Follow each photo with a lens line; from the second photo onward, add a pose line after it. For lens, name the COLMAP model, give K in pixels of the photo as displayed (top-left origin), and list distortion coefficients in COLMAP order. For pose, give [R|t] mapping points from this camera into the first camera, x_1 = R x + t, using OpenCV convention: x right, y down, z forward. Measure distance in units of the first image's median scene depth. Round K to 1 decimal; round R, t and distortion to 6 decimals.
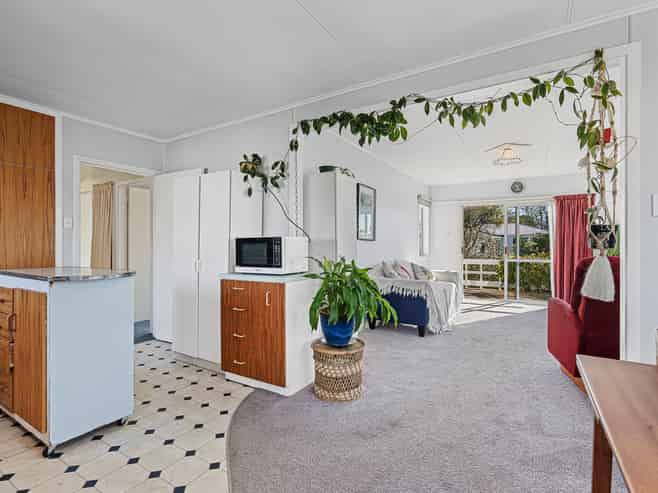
lens RADIAL K [[336.4, 0, 329.0], [0, 336.4, 246.5], [0, 0, 1]] dist [-0.001012, -0.000806]
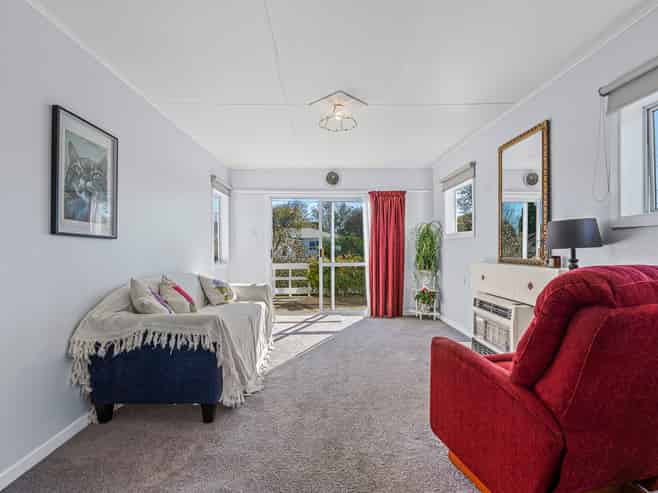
lens RADIAL K [[309.6, 0, 329.0], [0, 309.6, 246.5], [0, 0, 1]] dist [-0.000369, -0.000011]
pose [[0.834347, -0.005818, 0.551208, 0.127112], [0.011939, 0.999900, -0.007519, 0.001332], [-0.551110, 0.012855, 0.834334, 0.373123]]
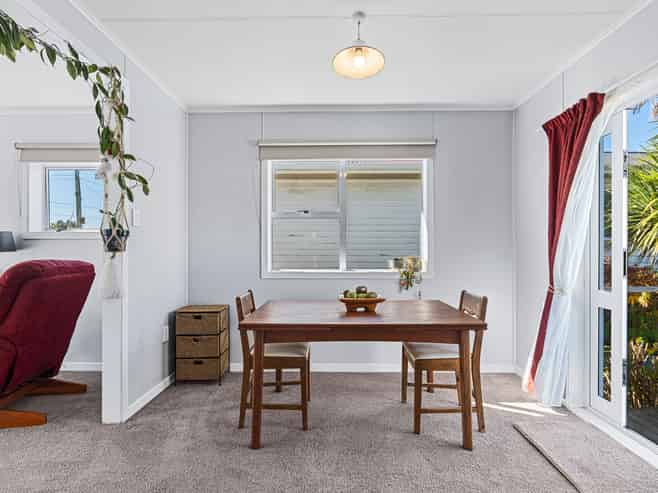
lens RADIAL K [[336.4, 0, 329.0], [0, 336.4, 246.5], [0, 0, 1]] dist [-0.001012, -0.000806]
pose [[-0.531233, 0.005907, 0.847205, -0.169743], [0.008975, 0.999959, -0.001345, 0.000092], [-0.847178, 0.006890, -0.531264, 0.350944]]
